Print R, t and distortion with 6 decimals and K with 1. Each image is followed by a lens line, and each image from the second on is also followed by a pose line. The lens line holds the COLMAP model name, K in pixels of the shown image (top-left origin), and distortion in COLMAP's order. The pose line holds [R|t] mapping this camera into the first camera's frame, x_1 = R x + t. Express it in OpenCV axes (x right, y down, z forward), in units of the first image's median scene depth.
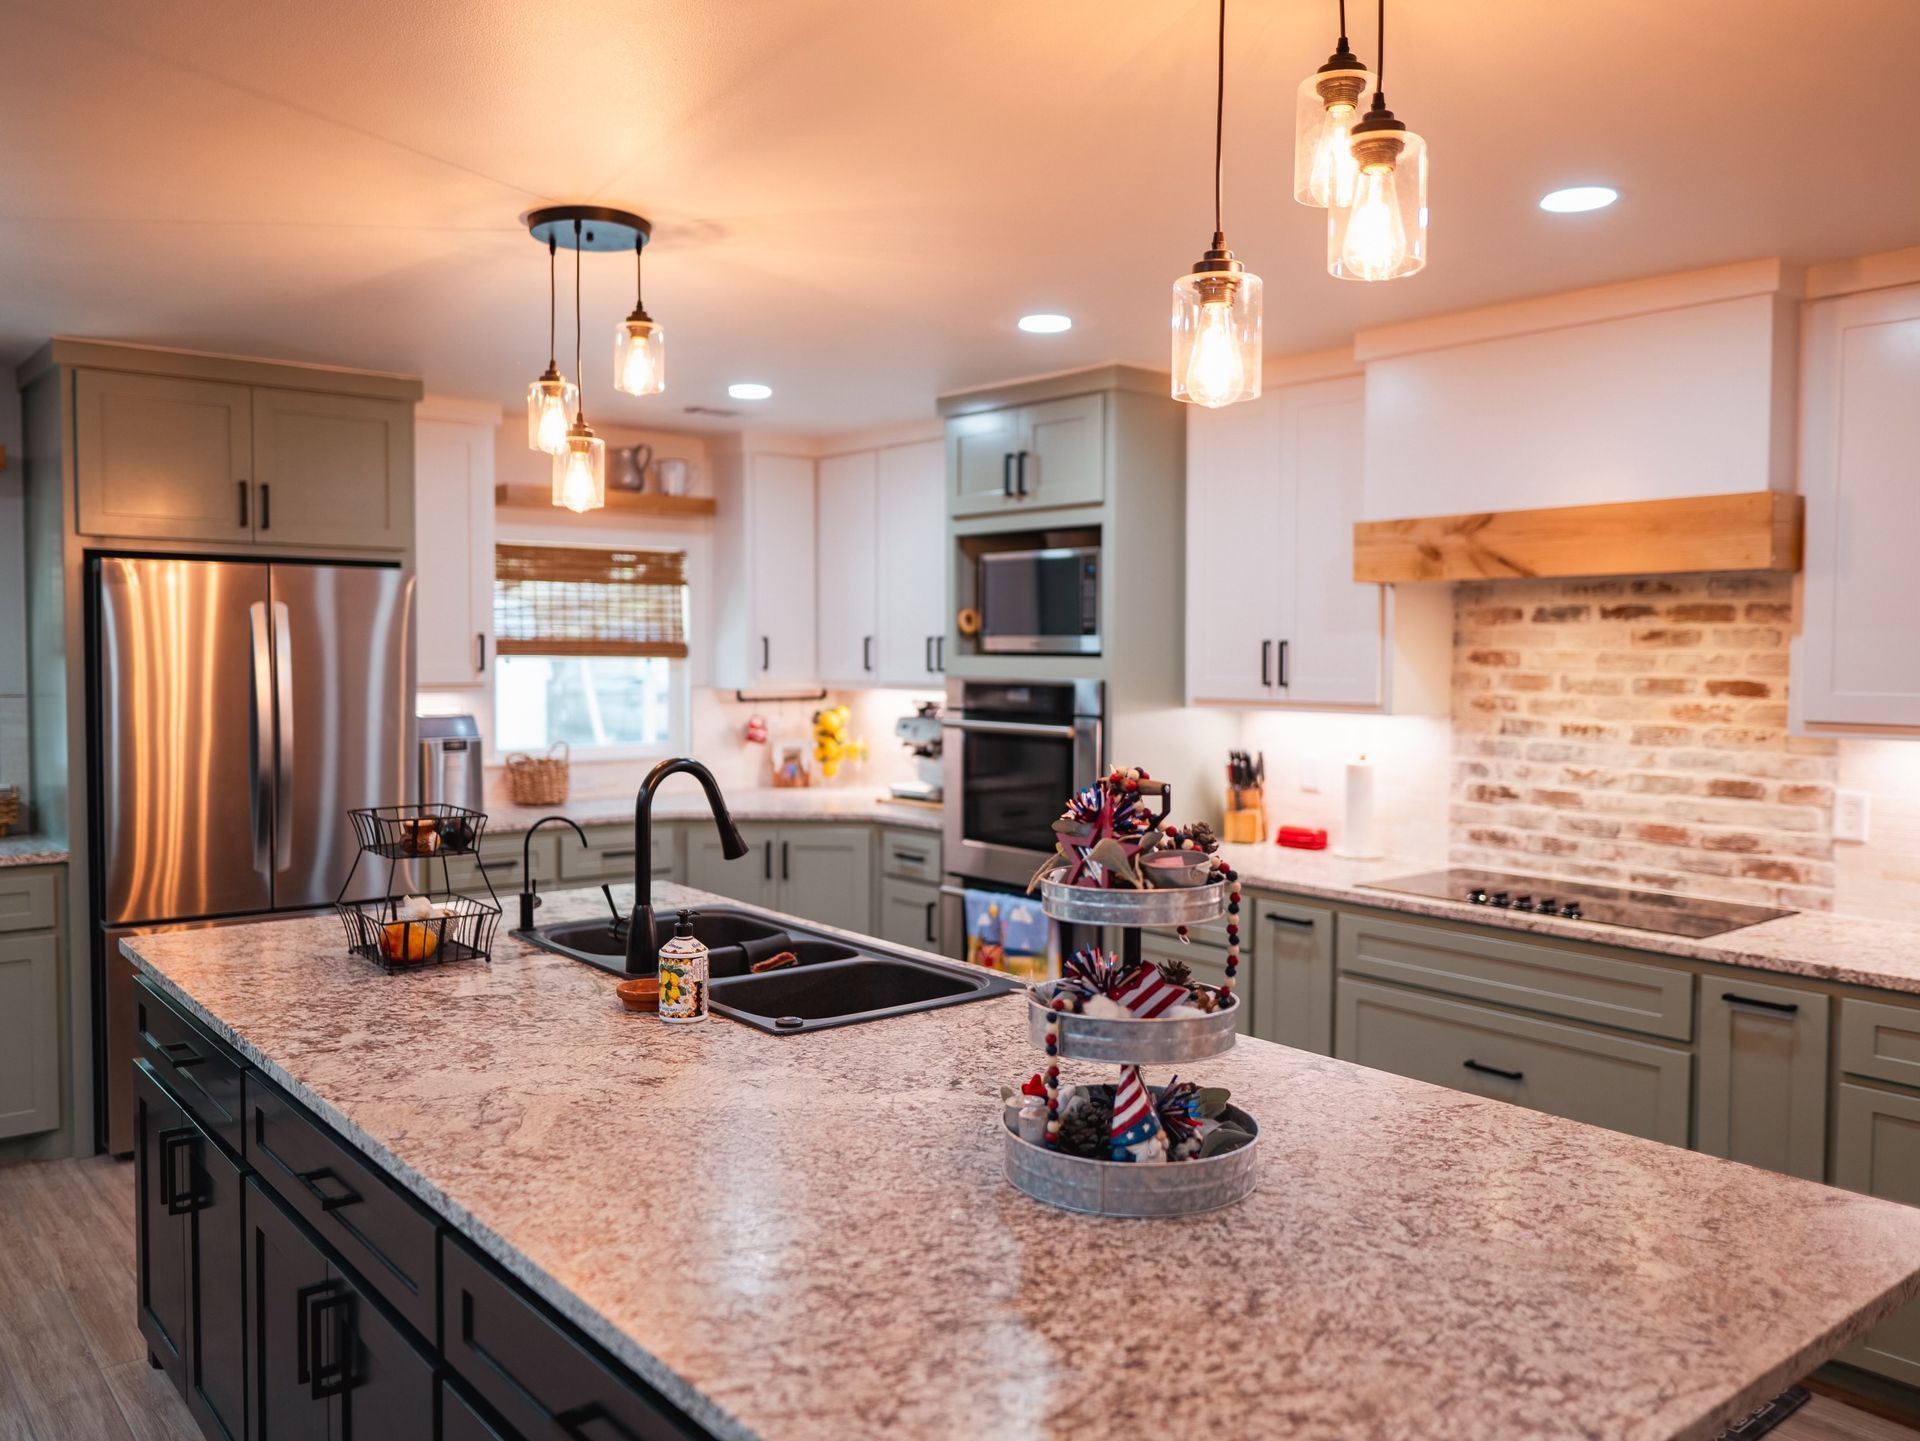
lens RADIAL K [[1512.4, 0, 950.8], [0, 1512.4, 717.8], [0, 0, 1]] dist [0.003407, -0.006269]
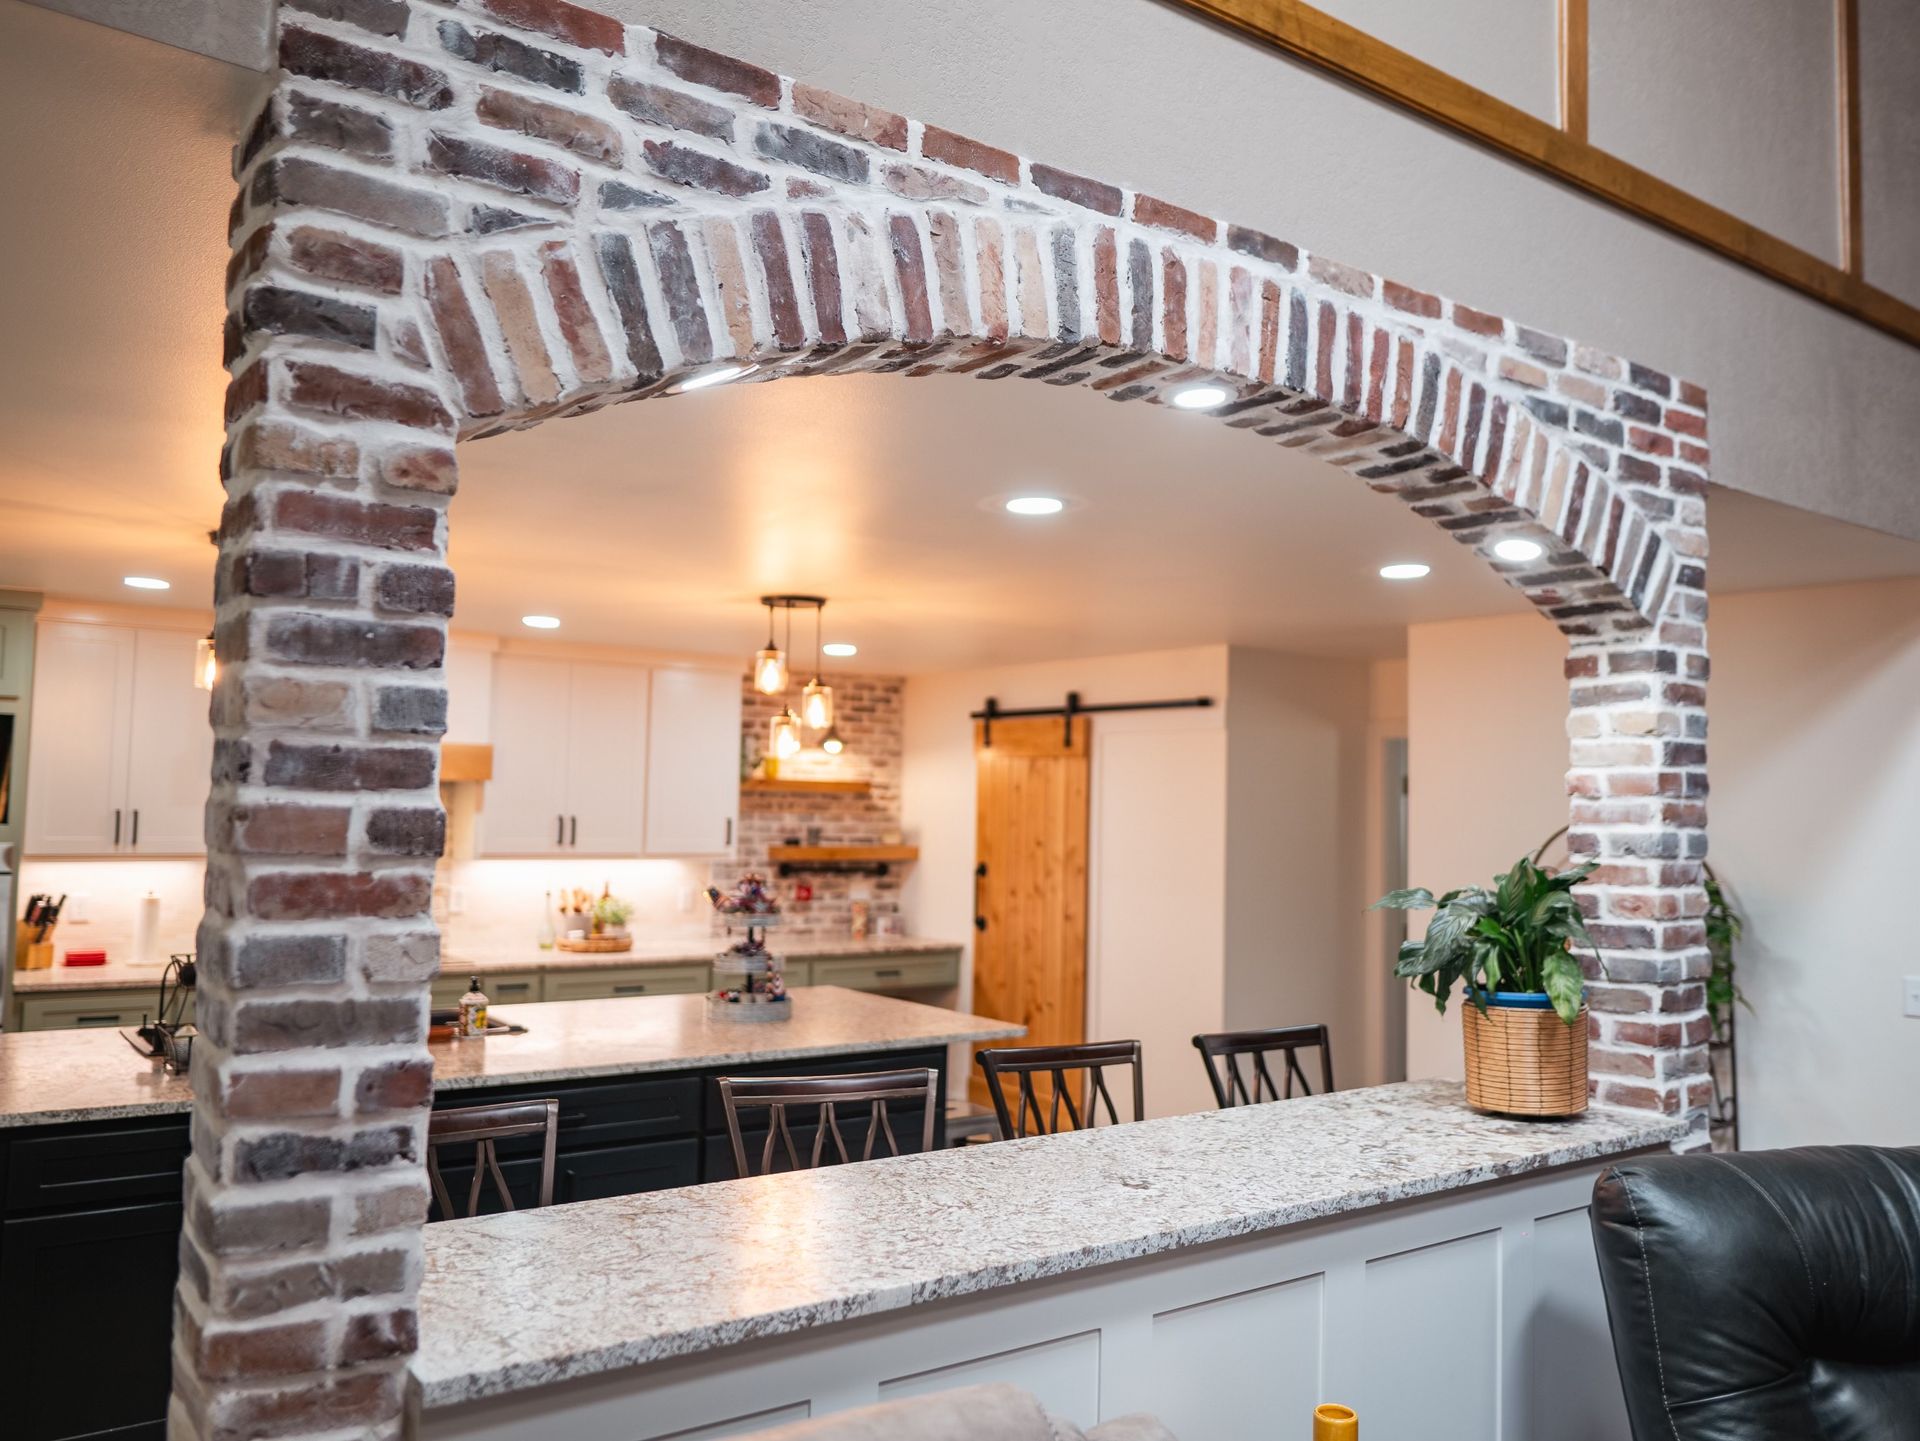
lens RADIAL K [[1512.4, 0, 954.3], [0, 1512.4, 715.9], [0, 0, 1]] dist [0.003407, -0.006269]
pose [[0.052635, 0.055670, 0.997061, -1.236512], [0.024937, 0.998060, -0.057042, -0.043602], [-0.998302, 0.027866, 0.051145, 0.201054]]
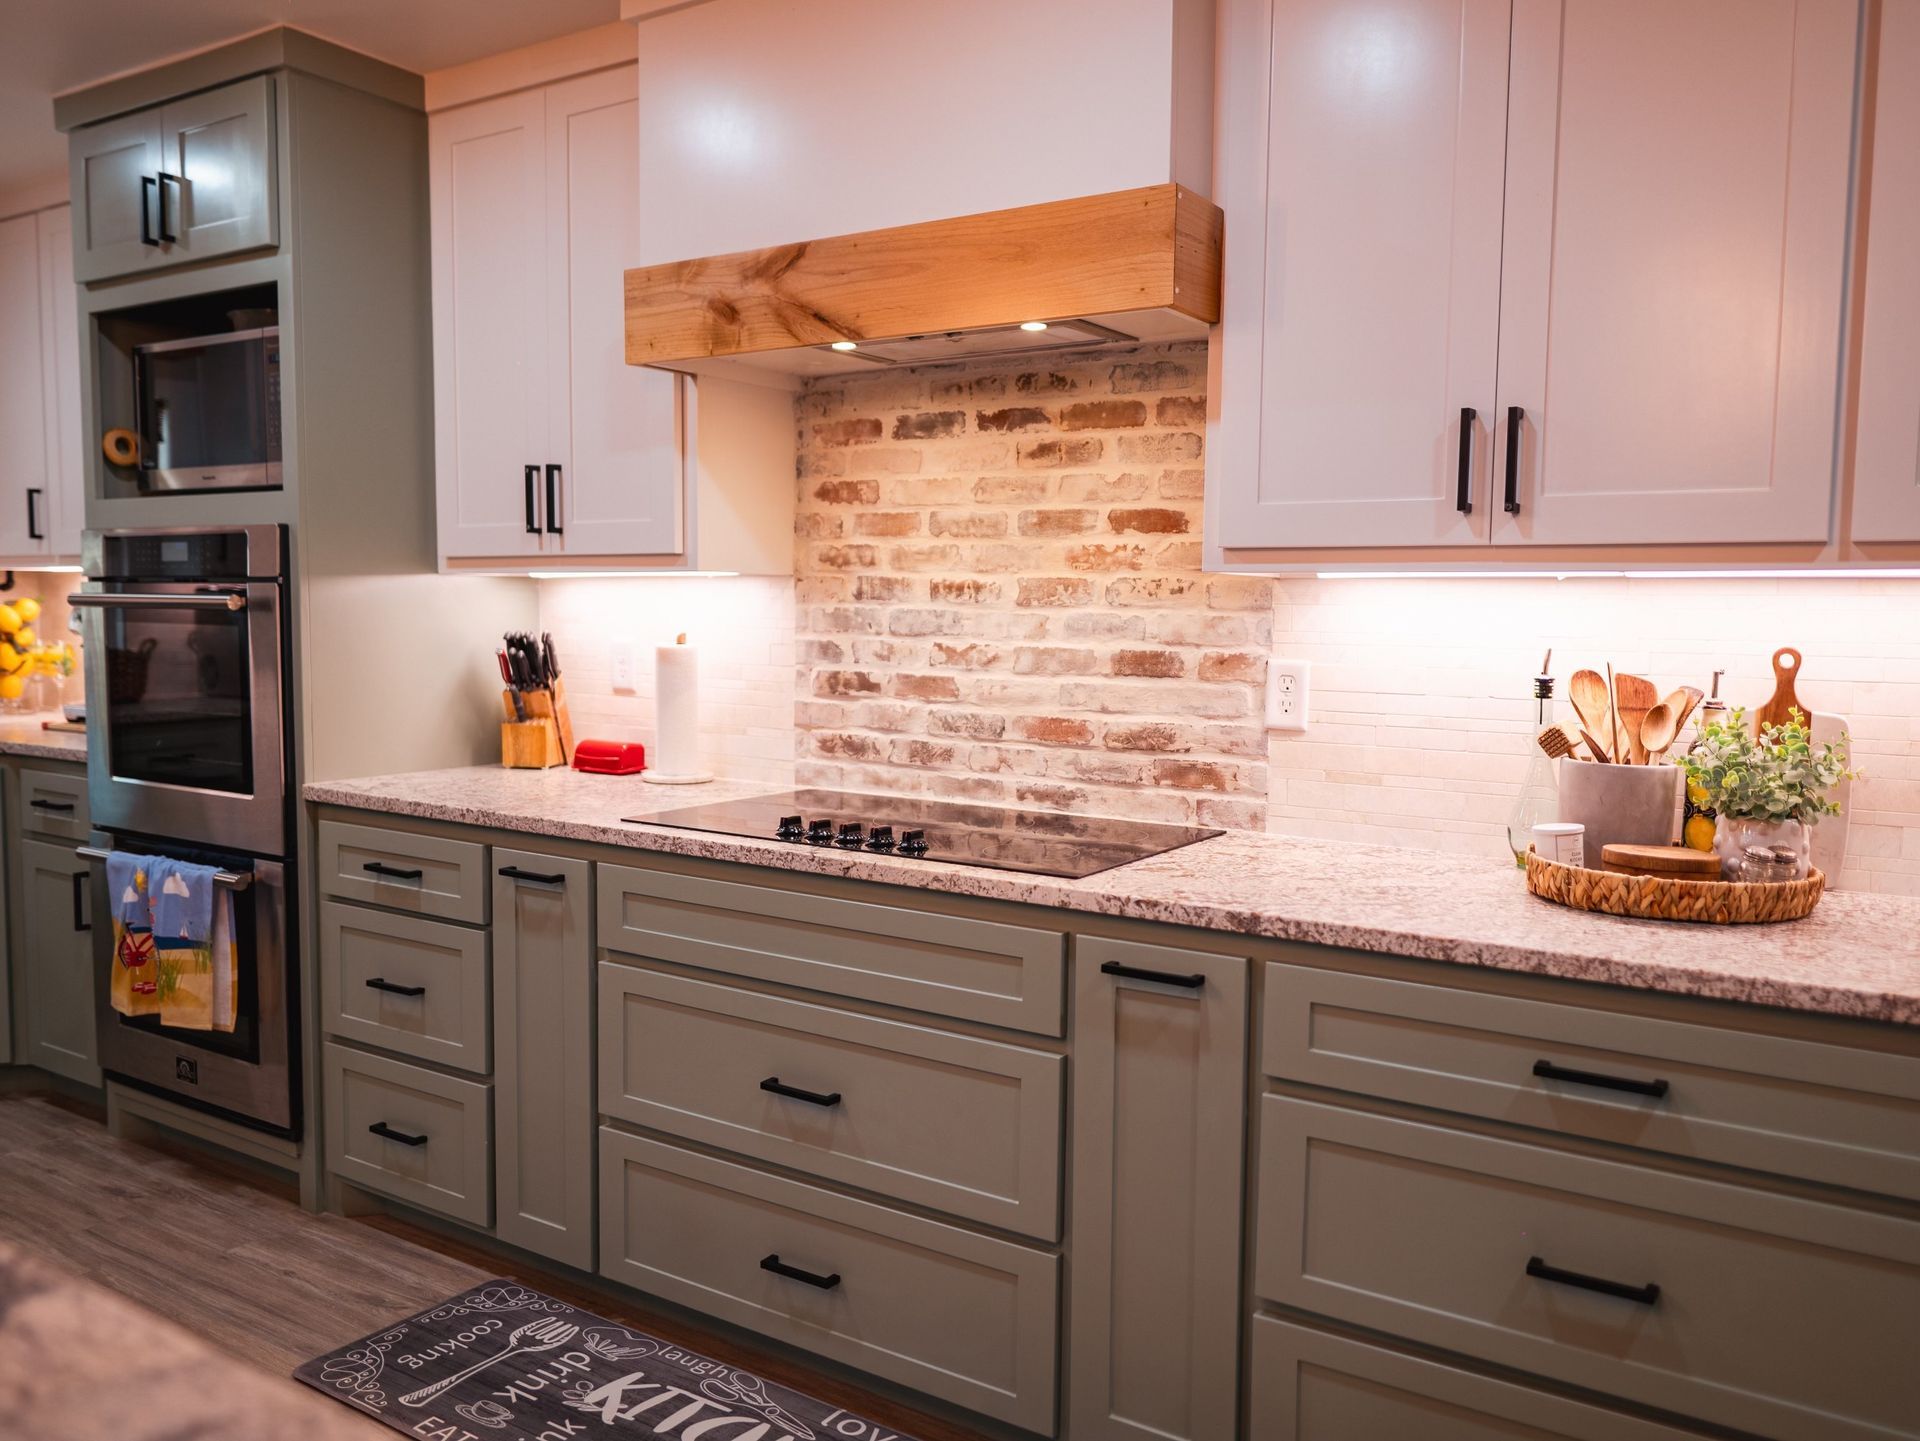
lens RADIAL K [[1512.4, 0, 961.3], [0, 1512.4, 720.7], [0, 0, 1]] dist [0.003407, -0.006269]
pose [[0.953928, -0.016572, 0.299577, 0.208641], [0.006375, 0.999368, 0.034983, 0.045371], [-0.299967, -0.031462, 0.953431, 0.326078]]
